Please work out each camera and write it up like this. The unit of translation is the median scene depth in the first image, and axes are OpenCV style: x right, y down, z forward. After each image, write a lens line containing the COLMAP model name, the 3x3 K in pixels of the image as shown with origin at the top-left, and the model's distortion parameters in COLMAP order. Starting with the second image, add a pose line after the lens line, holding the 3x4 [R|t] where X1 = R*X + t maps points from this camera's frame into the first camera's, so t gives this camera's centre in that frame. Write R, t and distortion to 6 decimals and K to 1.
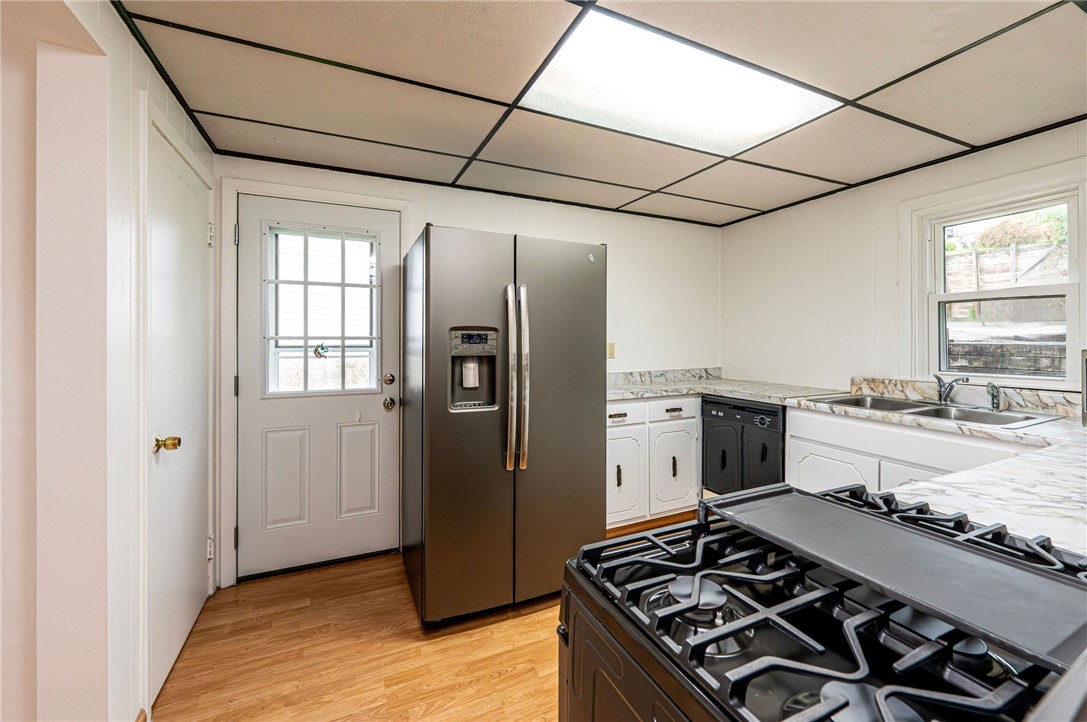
lens RADIAL K [[441.5, 0, 545.1], [0, 441.5, 342.8], [0, 0, 1]] dist [-0.000599, 0.000002]
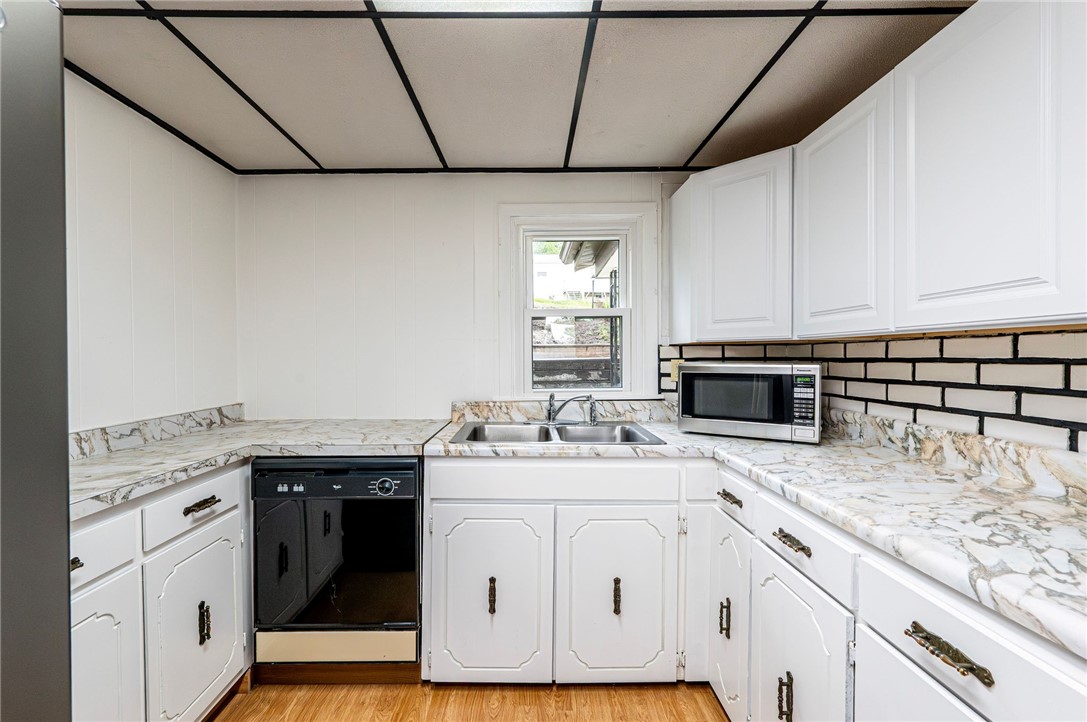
lens RADIAL K [[448.2, 0, 540.4], [0, 448.2, 359.0], [0, 0, 1]] dist [-0.002132, 0.000179]
pose [[0.409864, -0.004149, 0.912137, 0.005376], [0.011090, 0.999938, -0.000435, -0.000333], [-0.912079, 0.010293, 0.409884, 0.563817]]
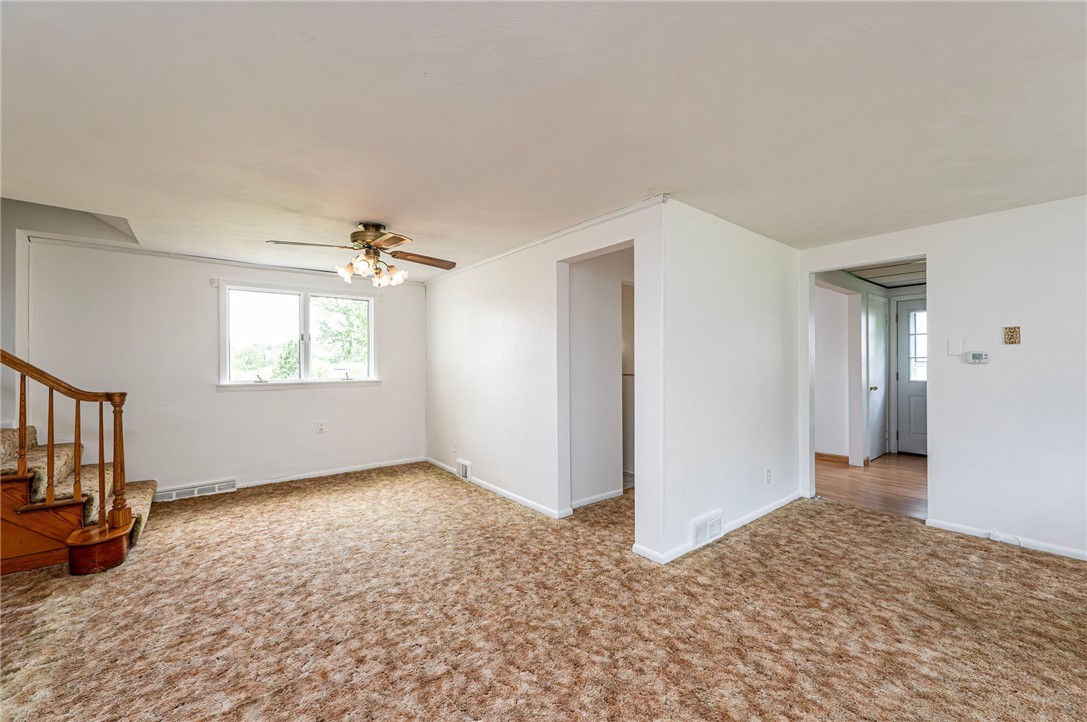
lens RADIAL K [[426.4, 0, 549.3], [0, 426.4, 360.0], [0, 0, 1]] dist [-0.001646, 0.000382]
pose [[0.240812, -0.006991, -0.970547, 1.148063], [-0.000964, 0.999972, -0.007442, 0.020714], [0.970571, 0.002727, 0.240798, -1.469360]]
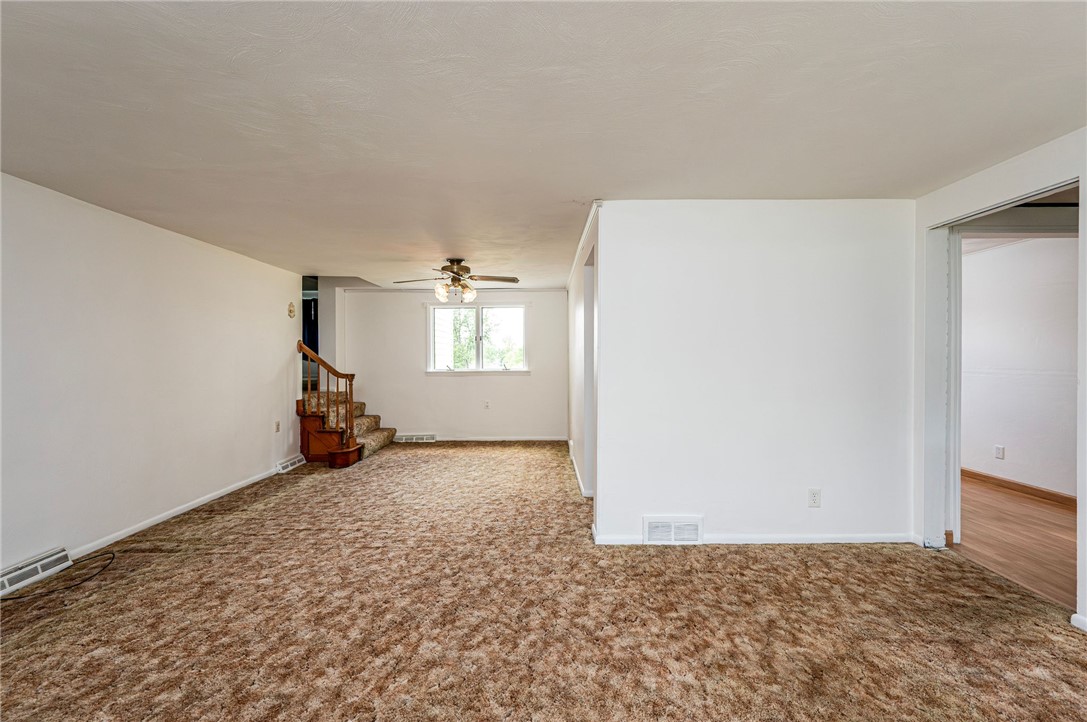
lens RADIAL K [[437.5, 0, 547.6], [0, 437.5, 360.8], [0, 0, 1]] dist [-0.001326, 0.000090]
pose [[-0.414021, 0.011600, -0.910194, 1.296718], [0.002012, 0.999928, 0.011828, 0.013464], [0.910265, 0.003066, -0.414014, -0.593924]]
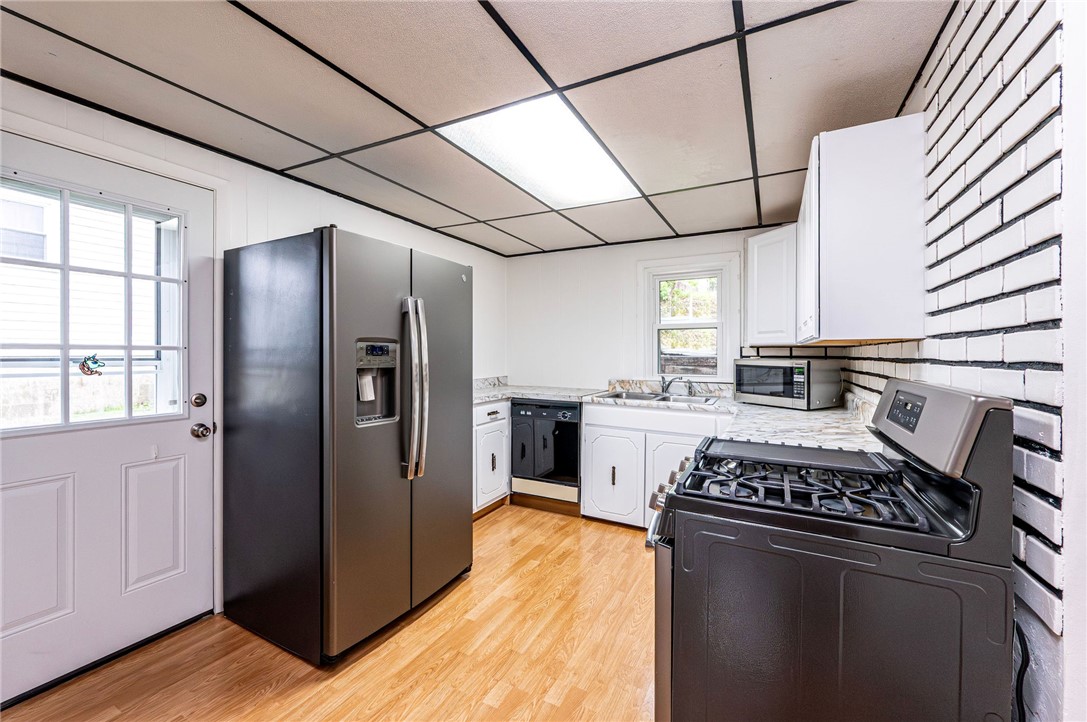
lens RADIAL K [[438.0, 0, 539.5], [0, 438.0, 355.6], [0, 0, 1]] dist [-0.000591, 0.000012]
pose [[0.804524, 0.001696, 0.593917, -0.350139], [-0.002100, 0.999998, -0.000011, 0.001184], [-0.593916, -0.001238, 0.804526, 0.006092]]
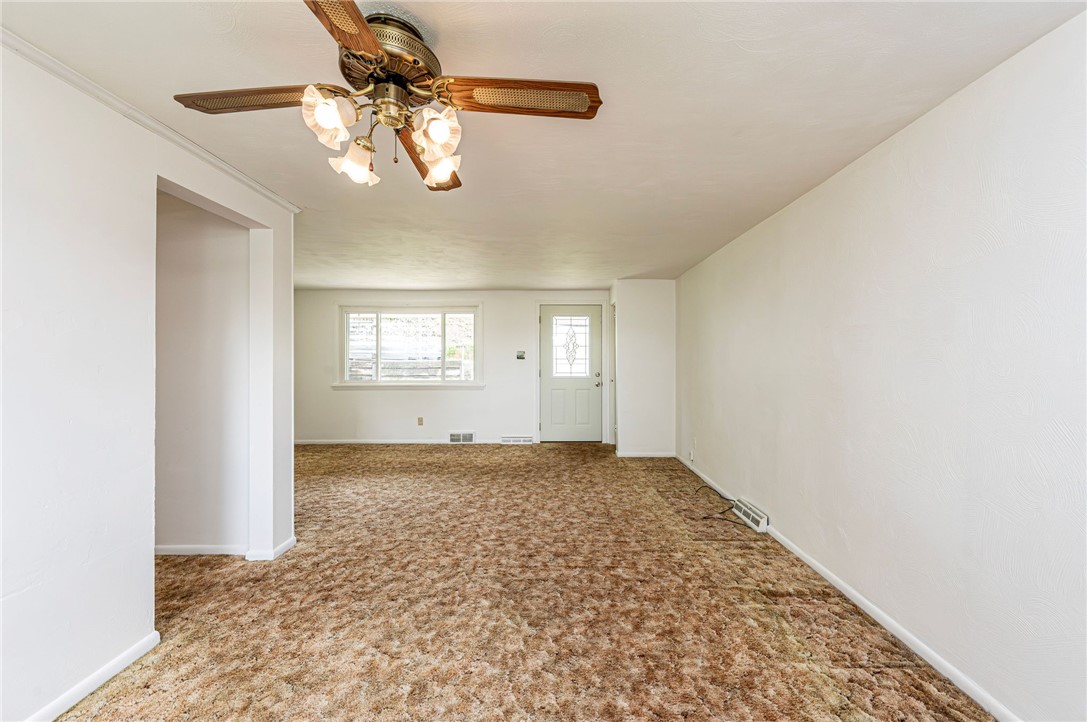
lens RADIAL K [[437.5, 0, 547.6], [0, 437.5, 360.8], [0, 0, 1]] dist [-0.001326, 0.000090]
pose [[0.435478, -0.000402, 0.900199, -0.548791], [0.004889, 0.999986, -0.001919, 0.027363], [-0.900186, 0.005237, 0.435474, -2.064535]]
